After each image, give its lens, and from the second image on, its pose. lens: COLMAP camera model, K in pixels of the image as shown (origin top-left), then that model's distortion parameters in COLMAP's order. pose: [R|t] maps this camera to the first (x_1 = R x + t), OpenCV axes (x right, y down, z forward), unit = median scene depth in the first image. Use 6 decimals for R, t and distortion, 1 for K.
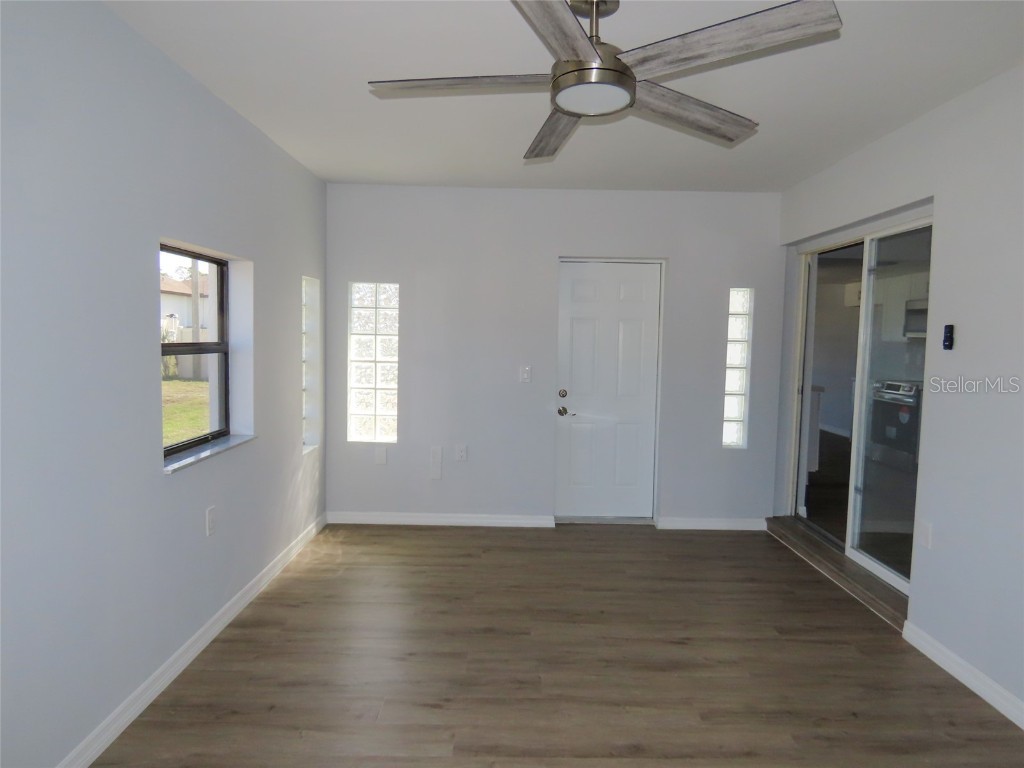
lens RADIAL K [[662.7, 0, 512.7], [0, 662.7, 383.6], [0, 0, 1]] dist [0.010928, 0.003536]
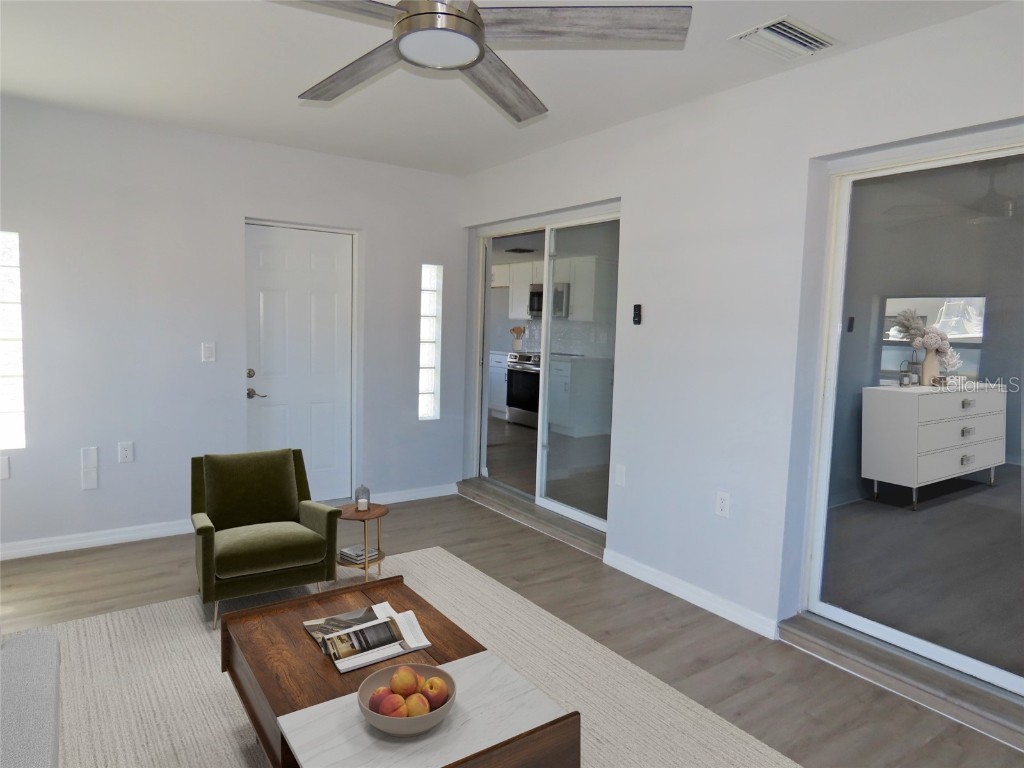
lens RADIAL K [[662.7, 0, 511.4], [0, 662.7, 383.1], [0, 0, 1]] dist [0.010928, 0.003536]
pose [[0.821012, -0.045449, 0.569099, -0.178087], [0.026562, 0.998788, 0.041445, 0.000514], [-0.570293, -0.018911, 0.821224, 0.088849]]
